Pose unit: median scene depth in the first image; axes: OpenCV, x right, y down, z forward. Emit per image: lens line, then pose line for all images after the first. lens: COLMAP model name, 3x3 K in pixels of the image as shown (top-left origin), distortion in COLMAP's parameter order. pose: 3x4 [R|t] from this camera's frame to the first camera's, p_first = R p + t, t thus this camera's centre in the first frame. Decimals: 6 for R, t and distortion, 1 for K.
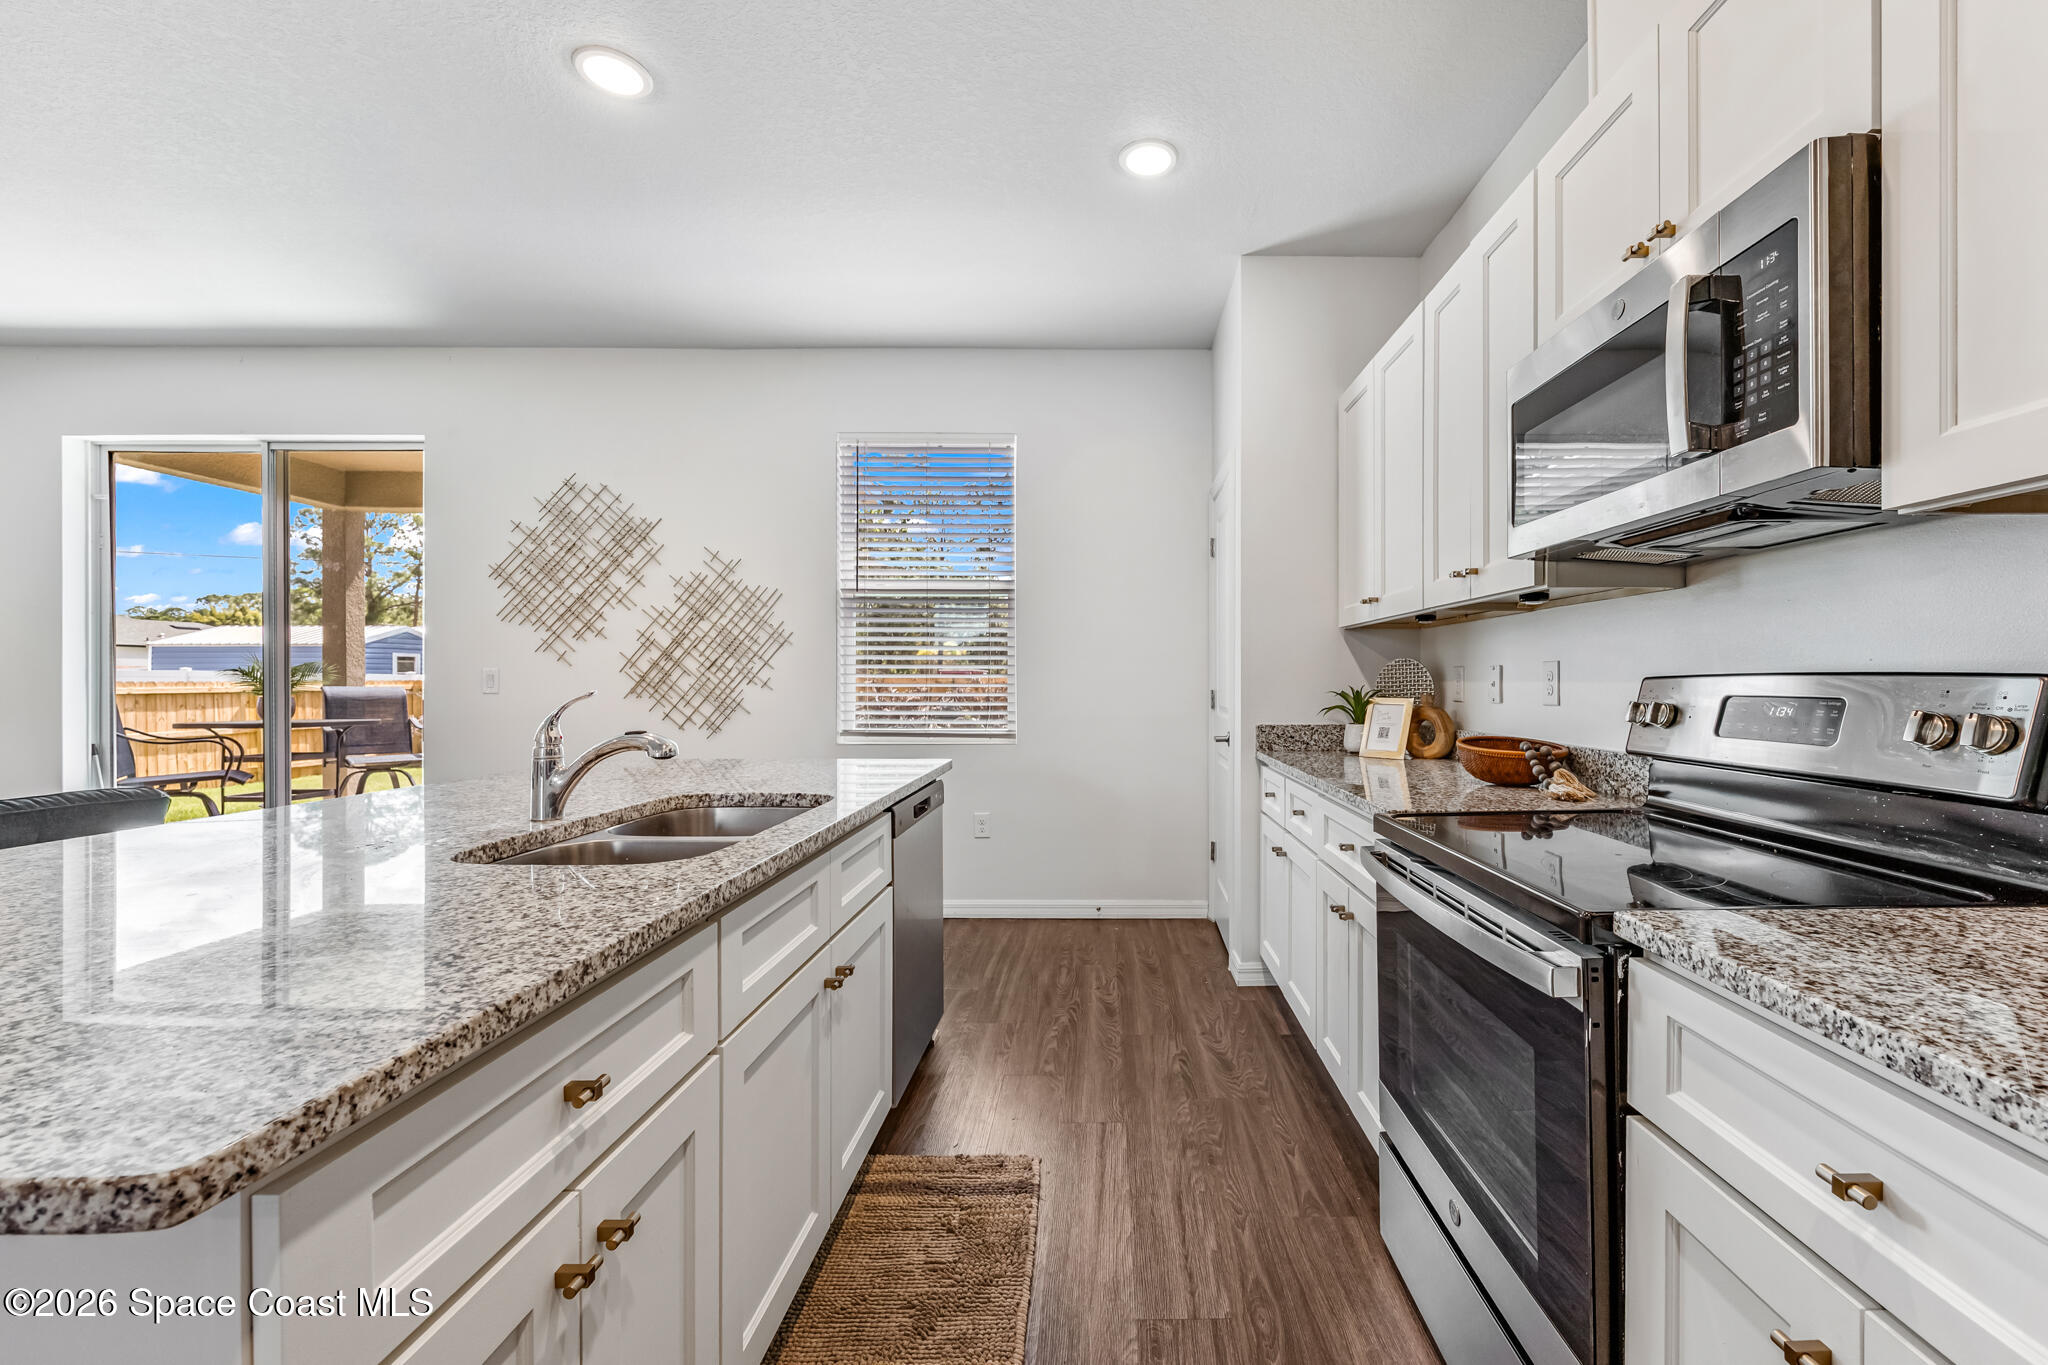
lens RADIAL K [[832.9, 0, 1105.2], [0, 832.9, 681.2], [0, 0, 1]] dist [0.000327, 0.000092]
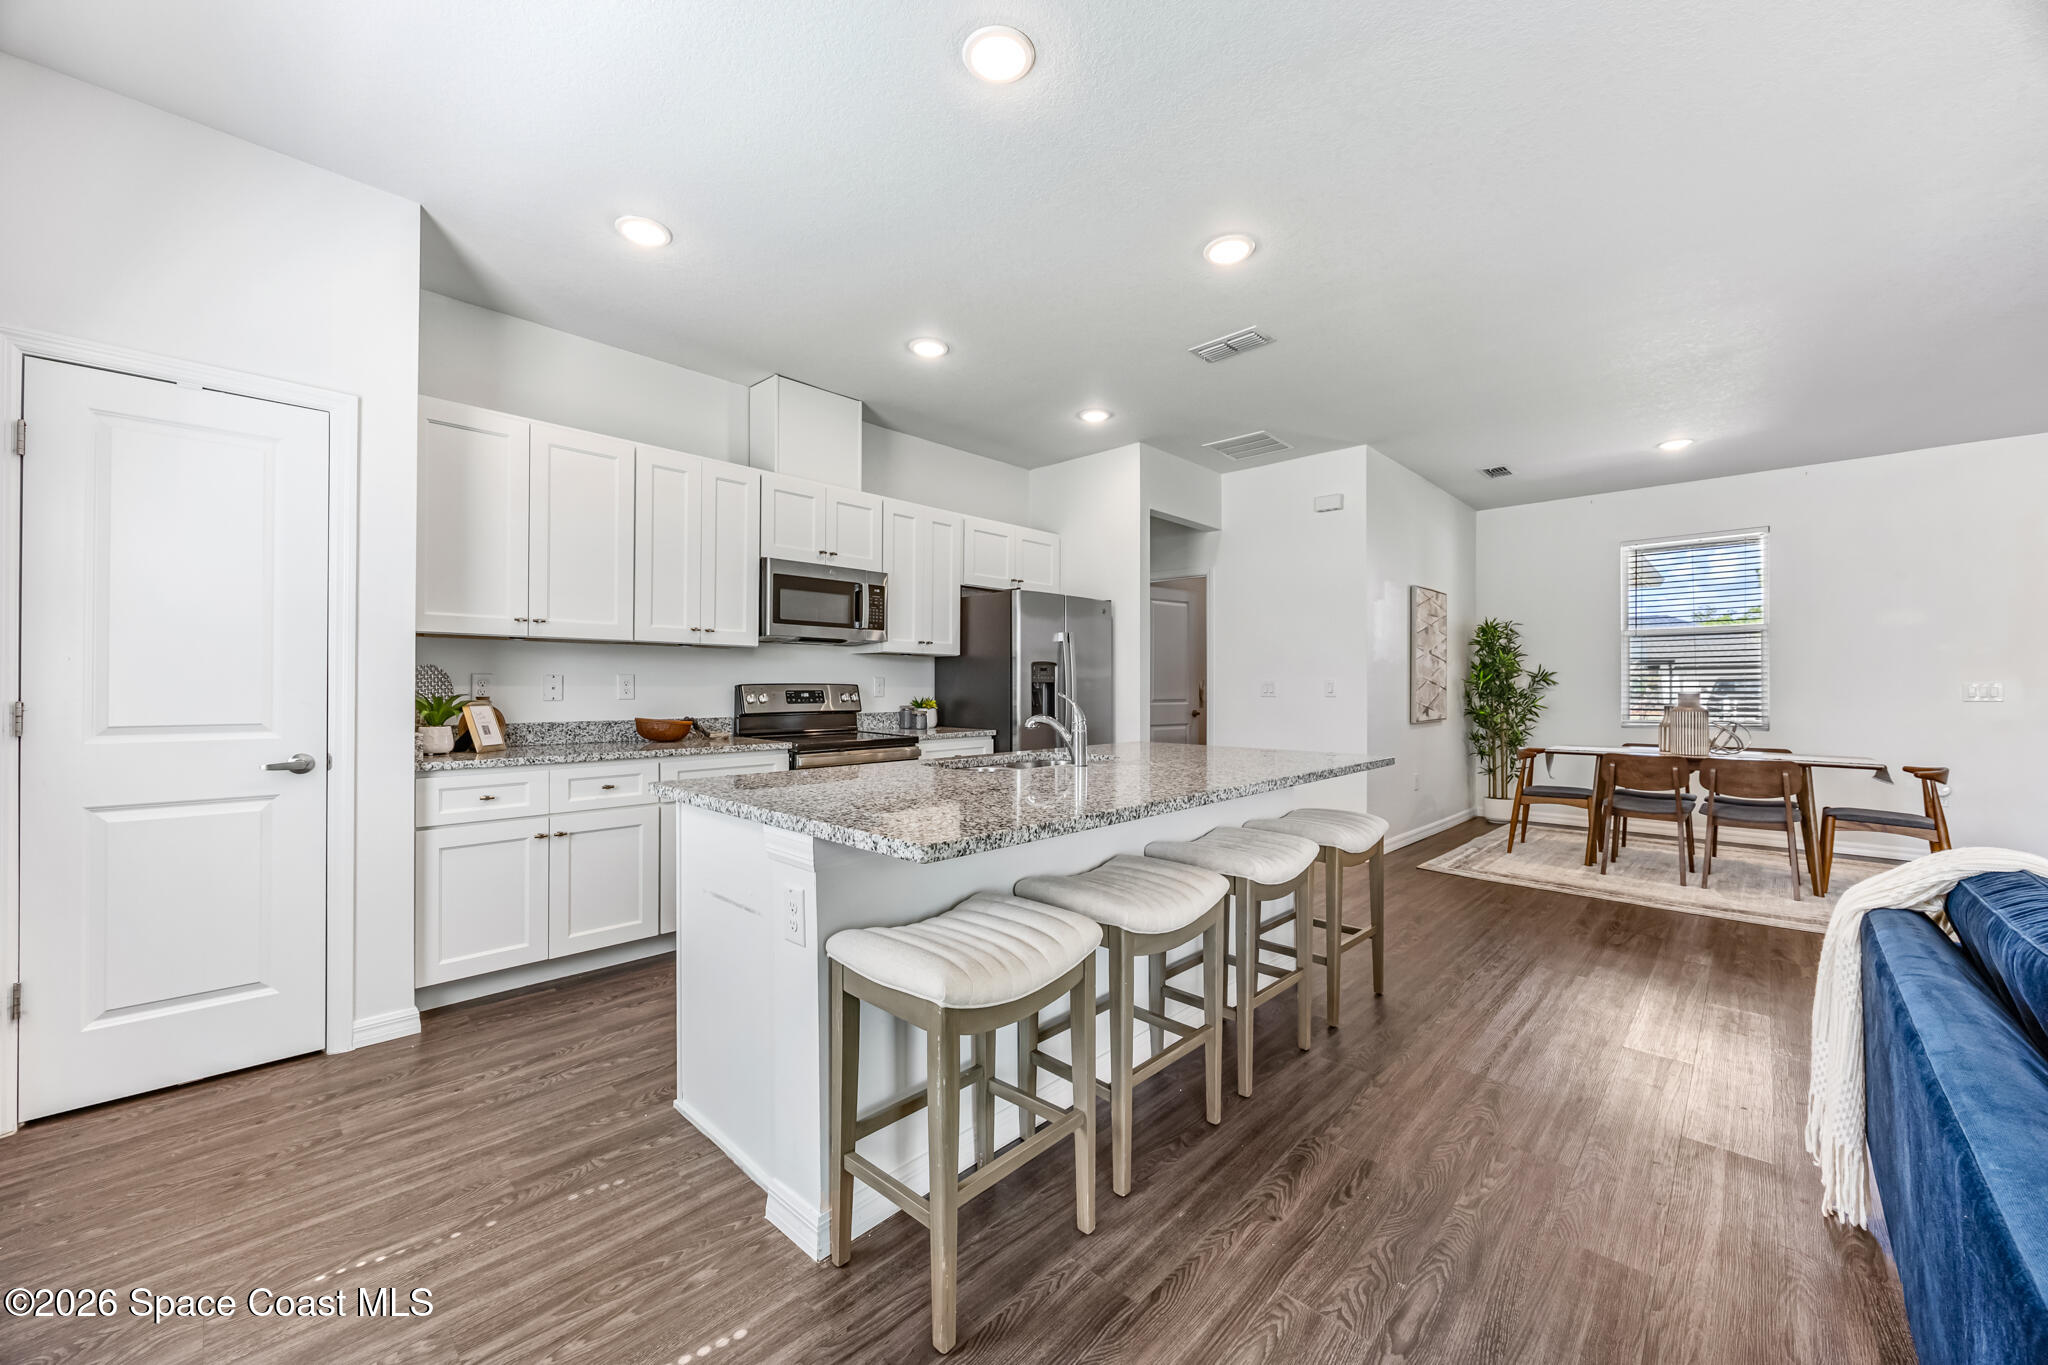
lens RADIAL K [[800.6, 0, 1035.0], [0, 800.6, 677.7], [0, 0, 1]] dist [0.007461, -0.000290]
pose [[-0.735641, 0.008114, 0.677323, -0.694751], [0.001027, 0.999940, -0.010863, 0.001135], [-0.677371, -0.007296, -0.735605, 0.920980]]
